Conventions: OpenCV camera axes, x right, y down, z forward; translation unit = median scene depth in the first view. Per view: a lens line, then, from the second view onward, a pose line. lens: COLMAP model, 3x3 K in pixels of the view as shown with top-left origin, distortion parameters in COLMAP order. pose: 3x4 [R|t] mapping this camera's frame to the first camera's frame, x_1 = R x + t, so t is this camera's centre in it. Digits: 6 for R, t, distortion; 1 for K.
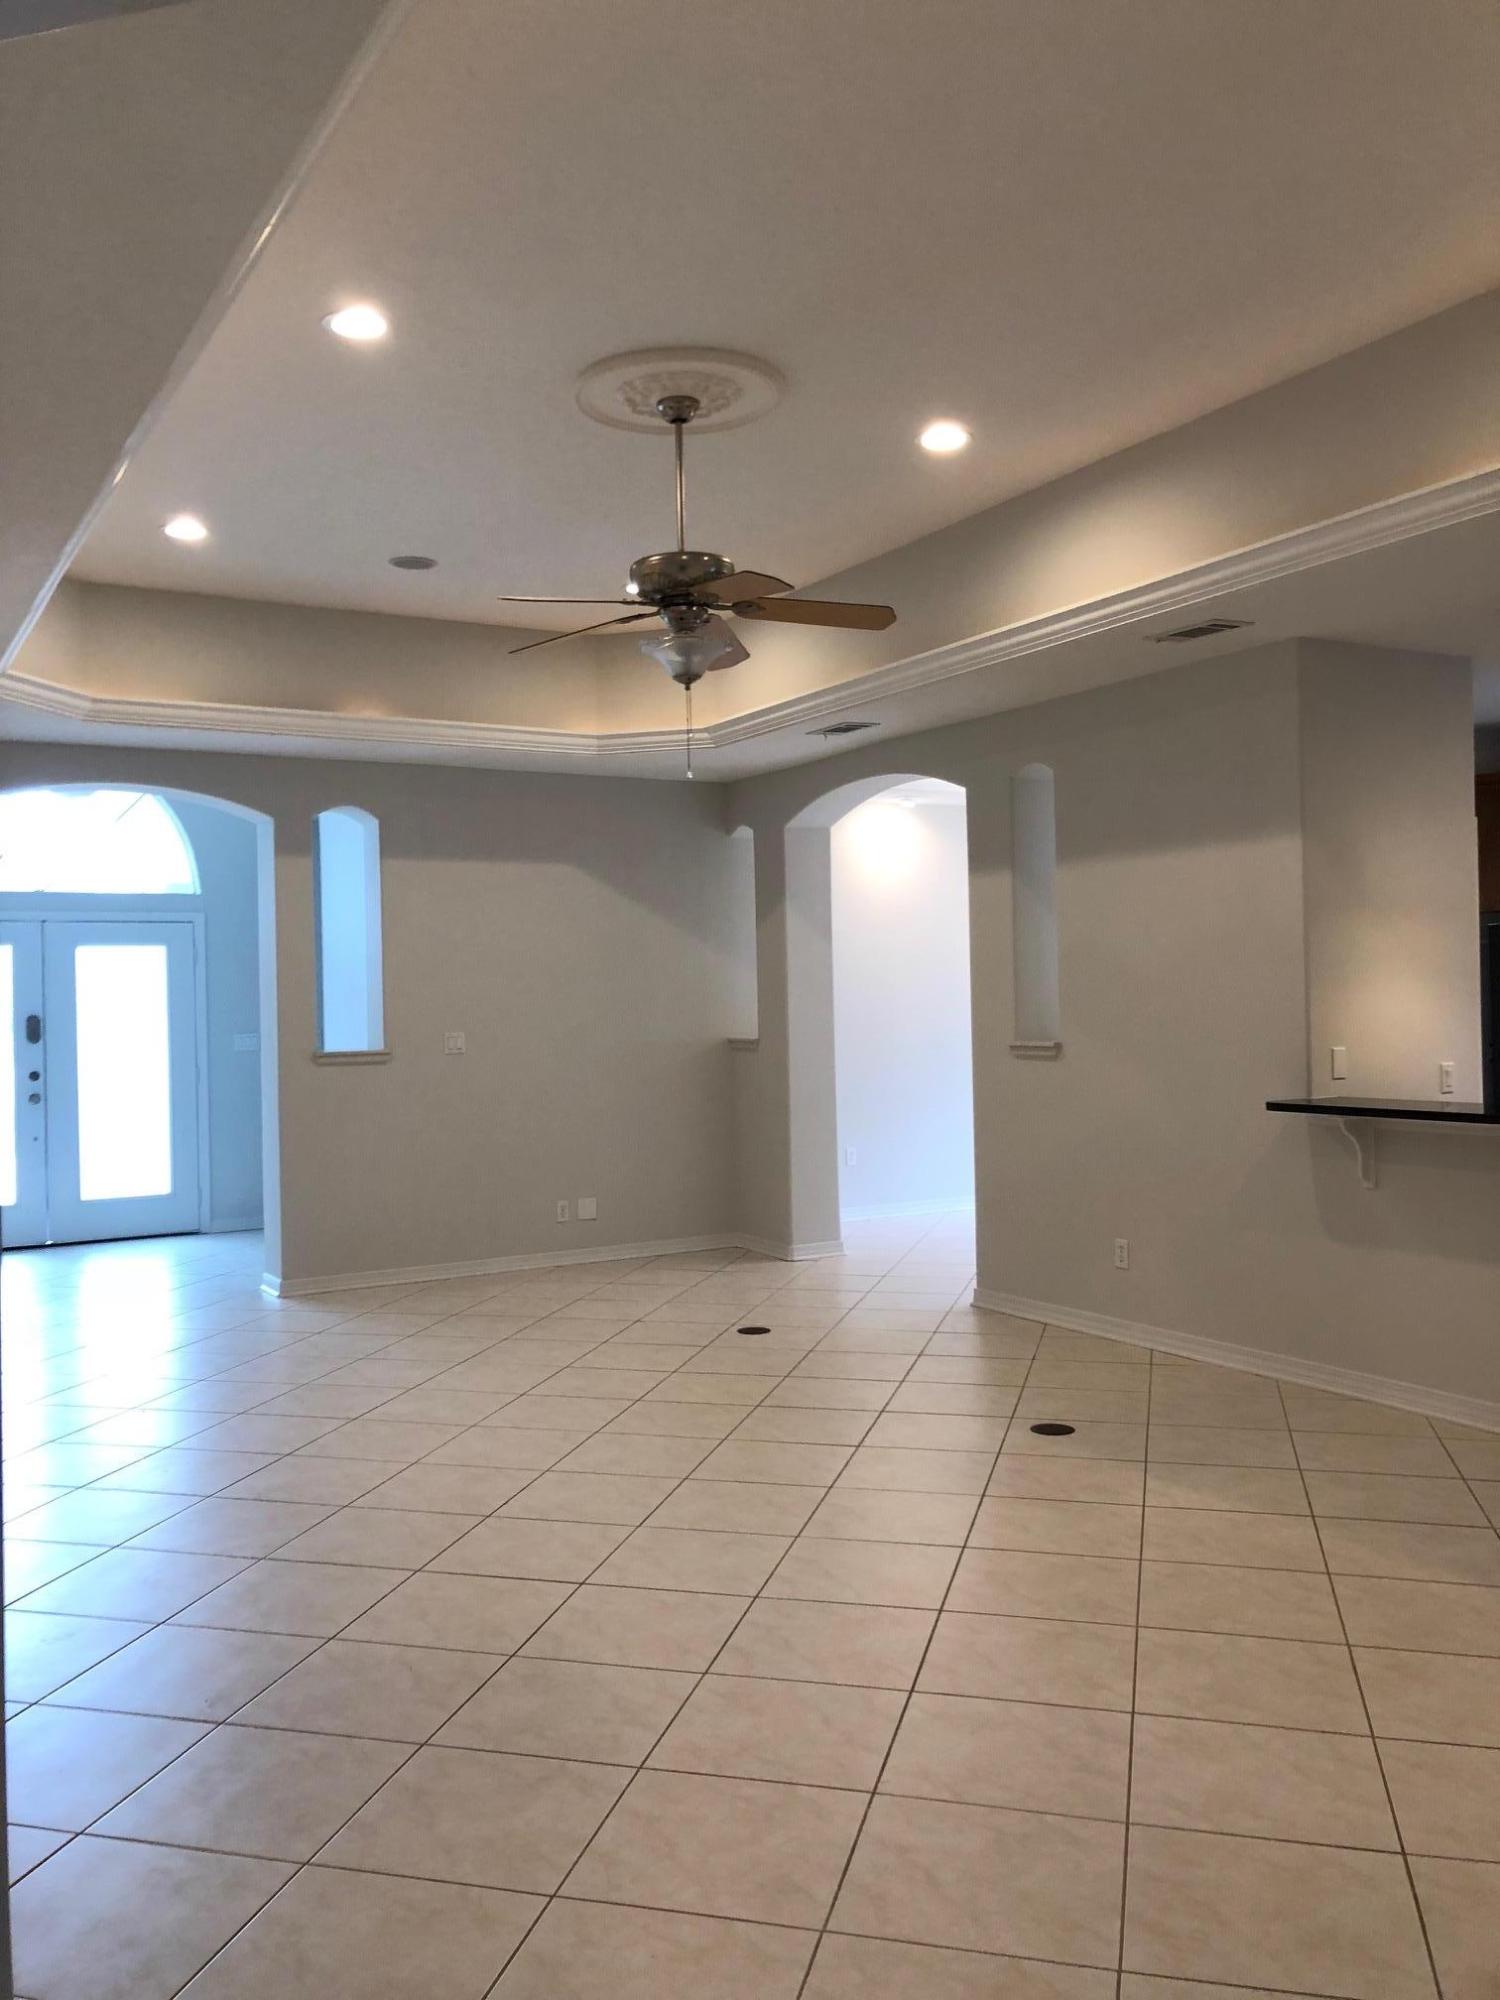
lens RADIAL K [[1633.0, 0, 716.2], [0, 1633.0, 992.1], [0, 0, 1]] dist [0.041778, -0.034804]
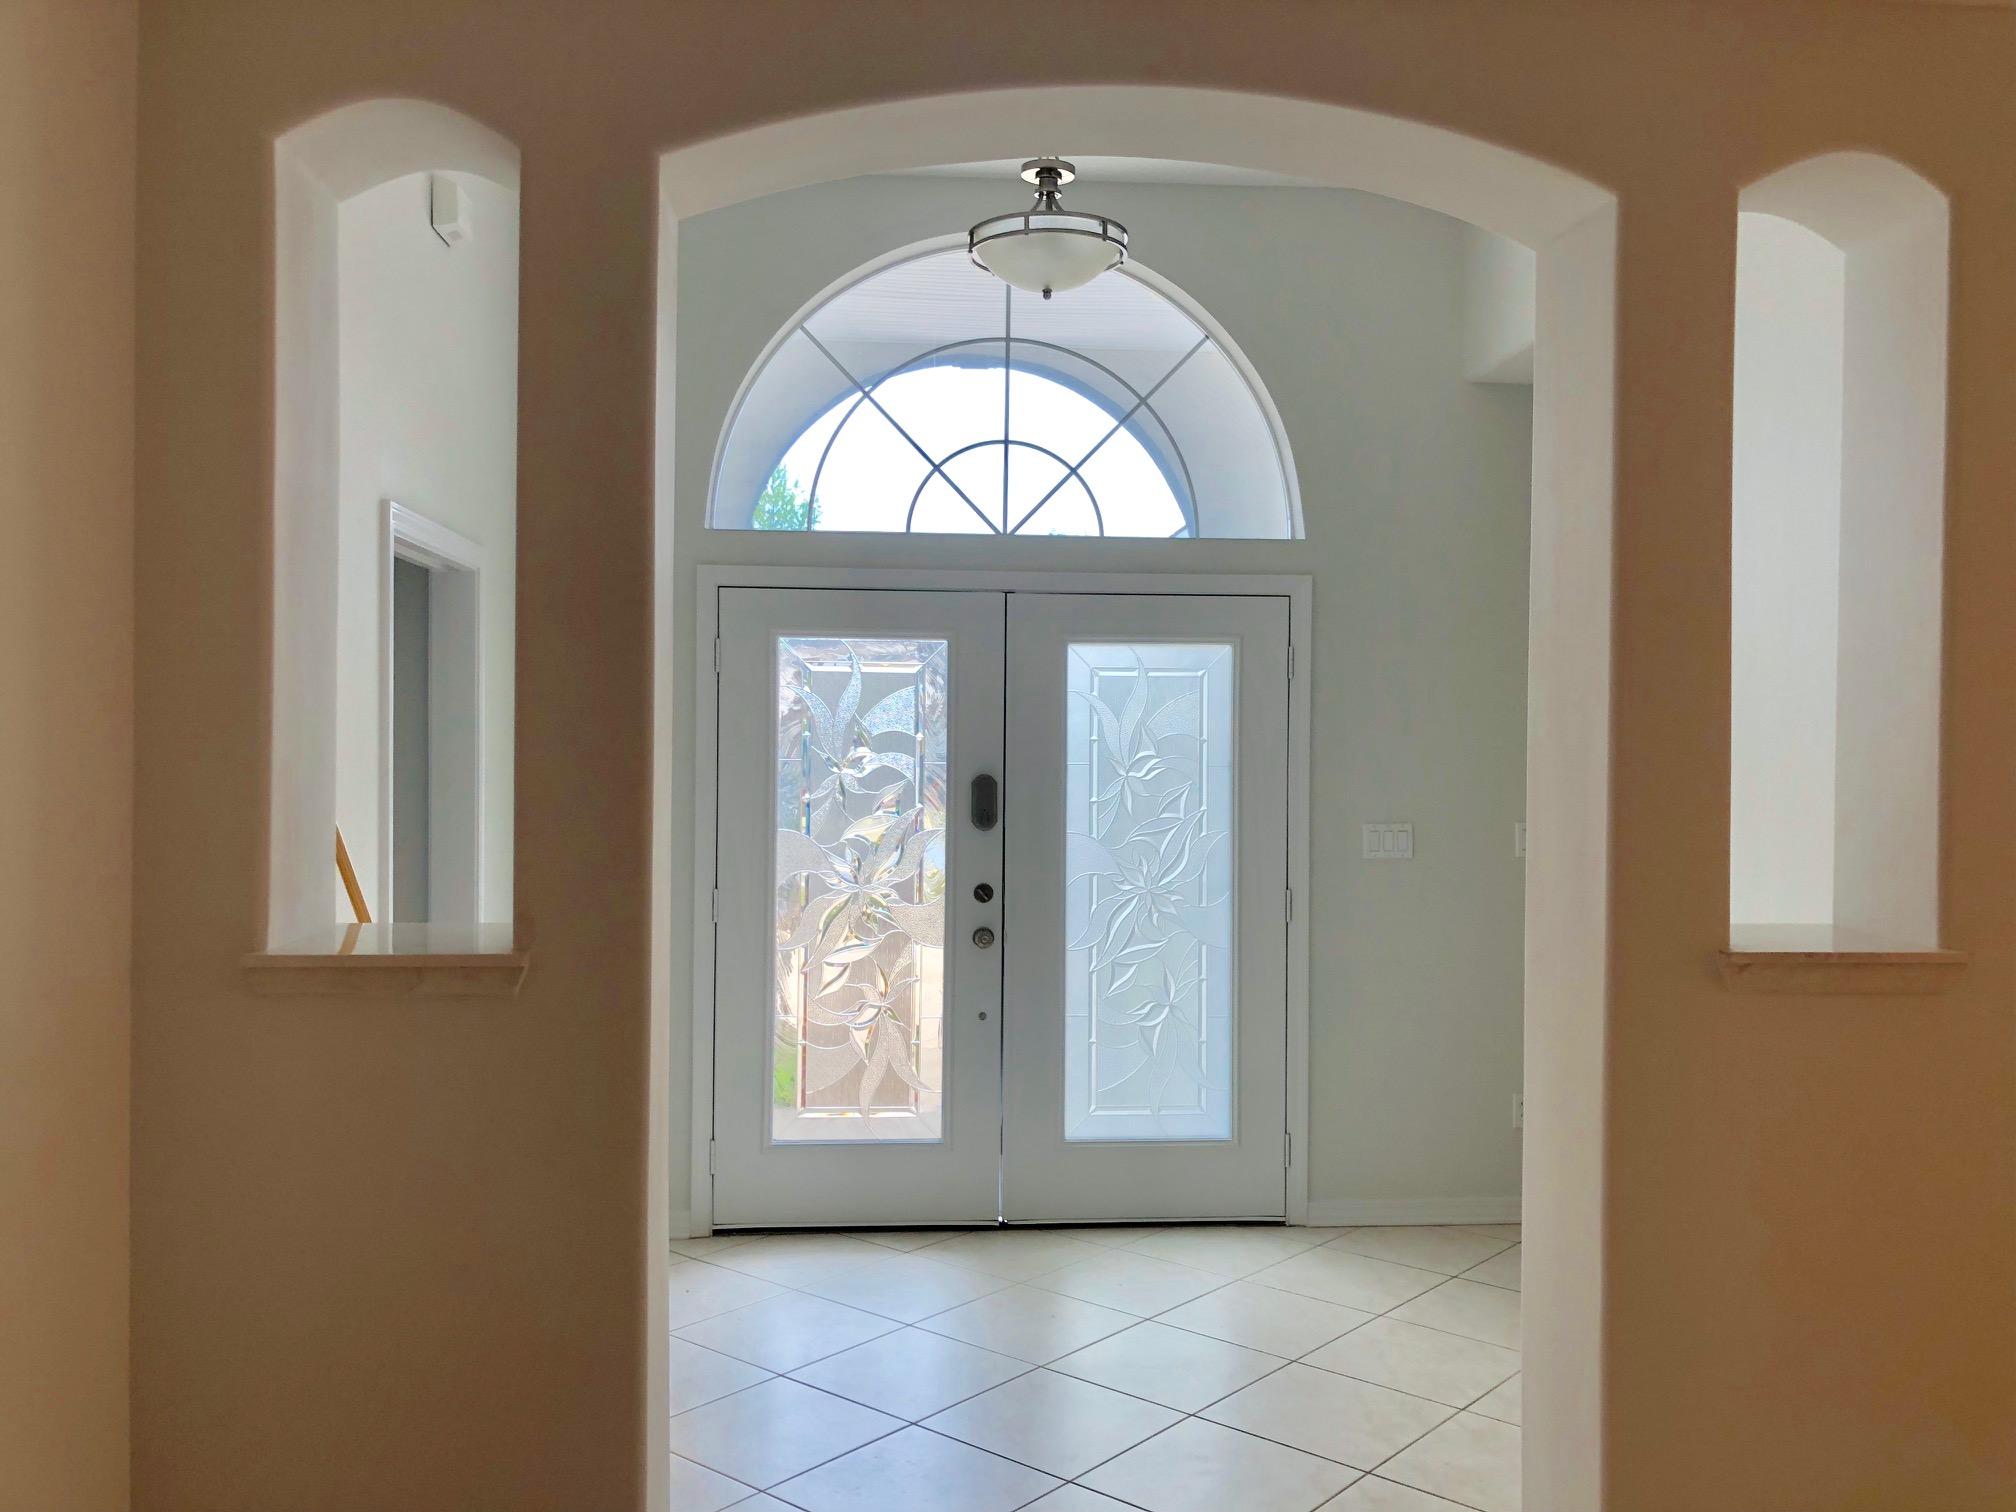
lens RADIAL K [[1646.1, 0, 1021.3], [0, 1646.1, 755.0], [0, 0, 1]] dist [0.041778, -0.034804]
pose [[0.907316, 0.032803, -0.419168, -0.233317], [-0.026147, 0.999424, 0.021615, -0.004247], [0.419635, -0.008652, 0.907652, 0.660291]]
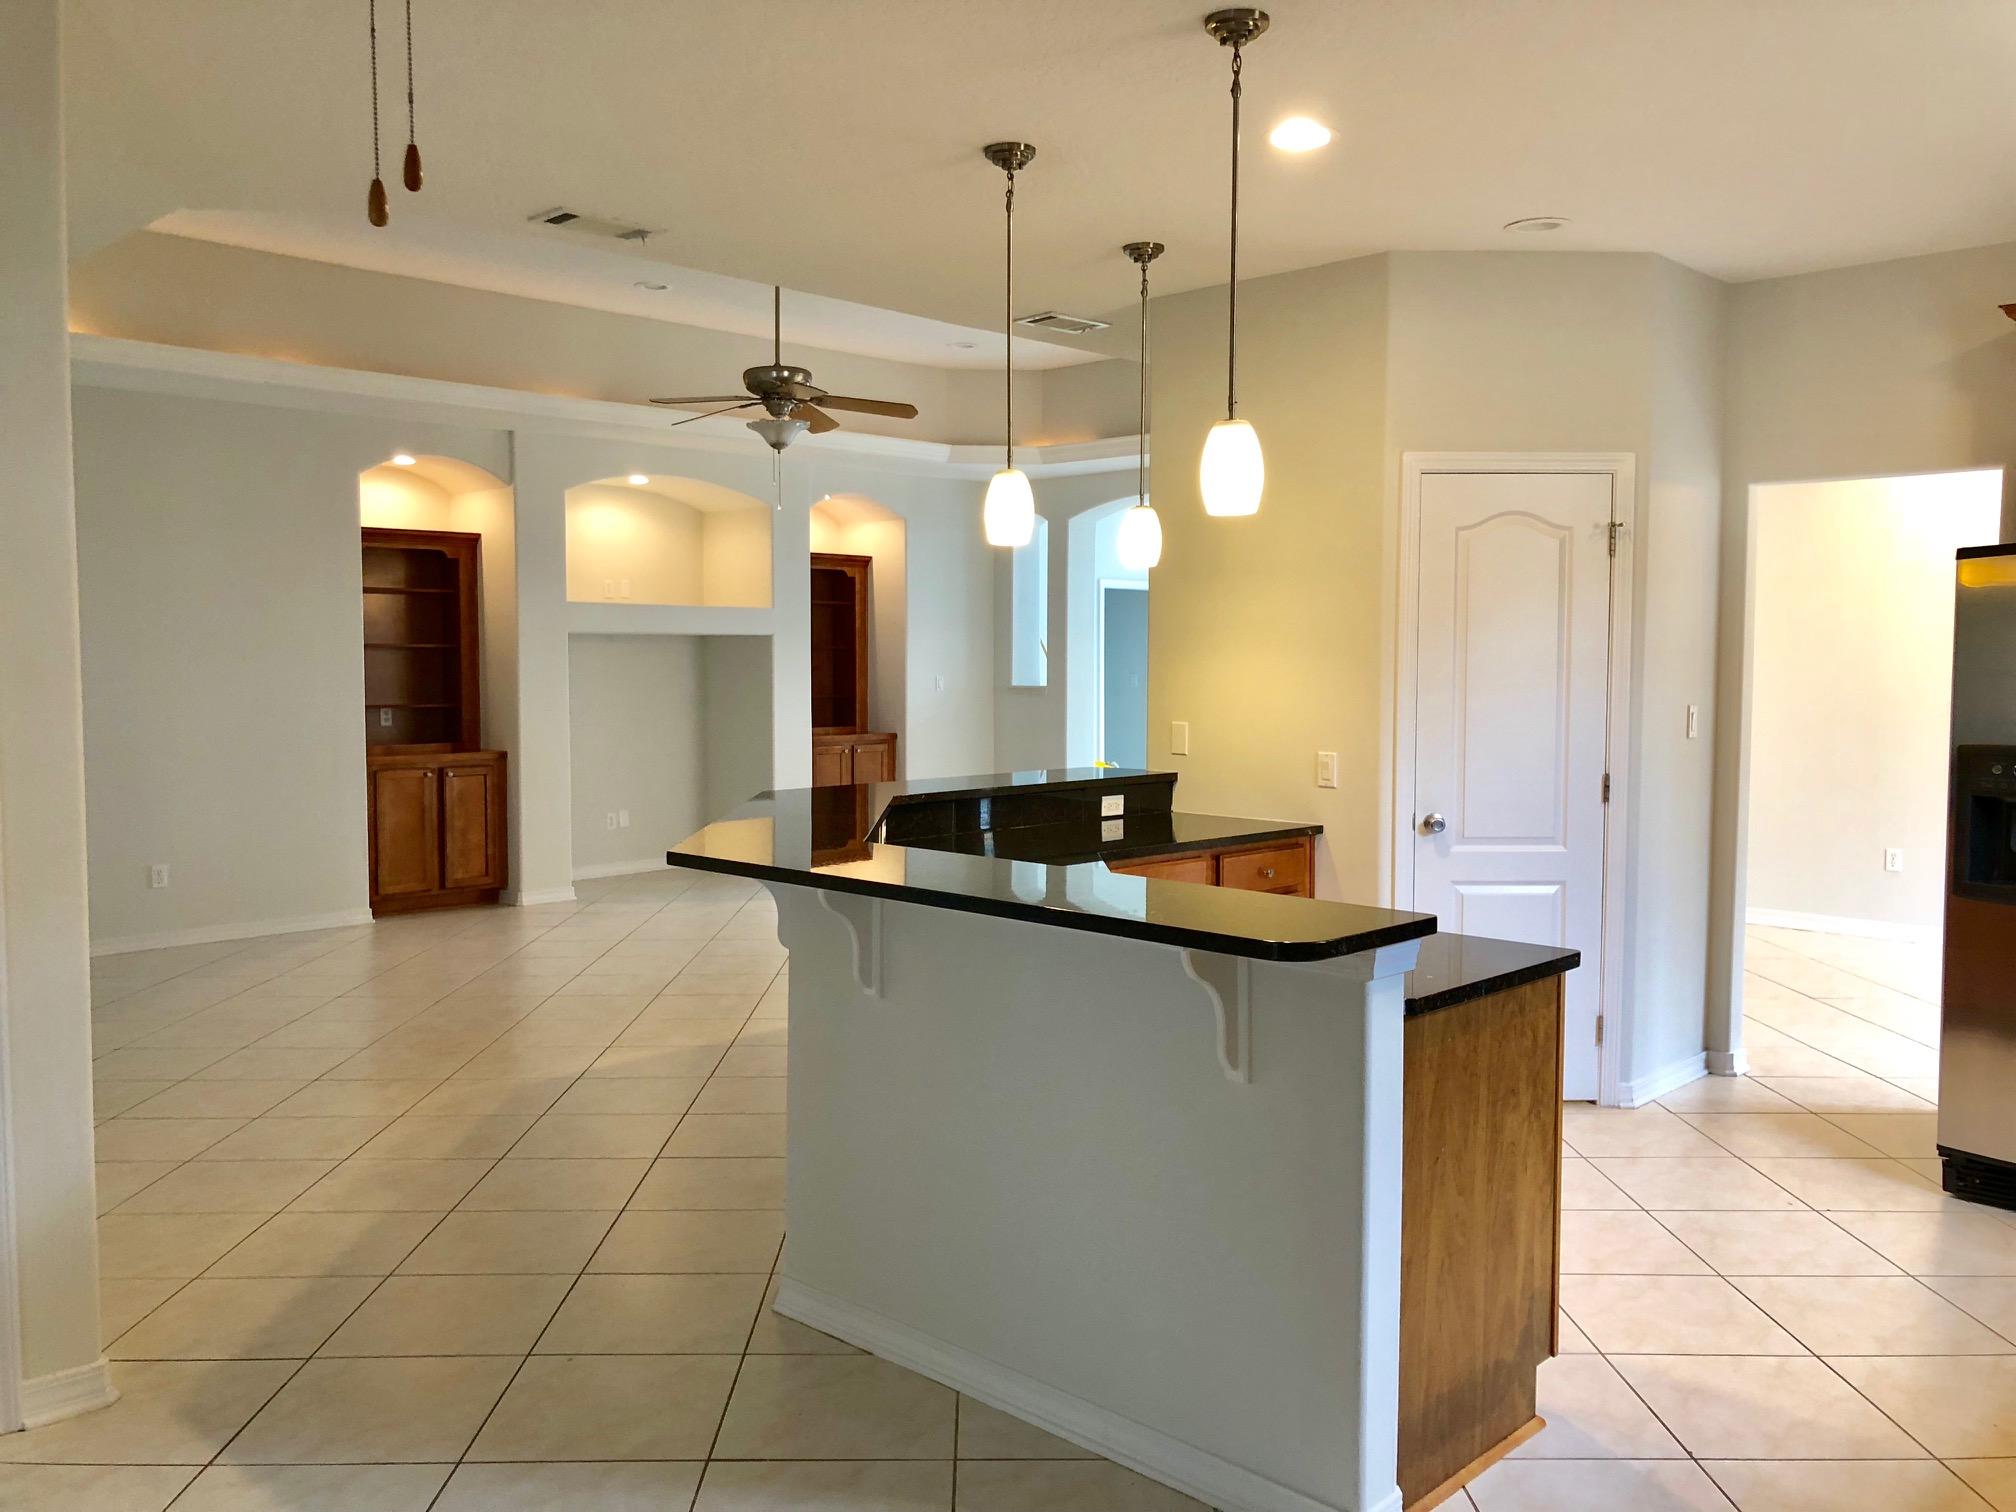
lens RADIAL K [[1646.1, 0, 1020.0], [0, 1646.1, 752.5], [0, 0, 1]] dist [0.041778, -0.034804]
pose [[0.281355, 0.078845, -0.956359, 0.931587], [-0.004458, 0.996715, 0.080860, -0.018211], [0.959593, -0.018487, 0.280783, 0.463641]]
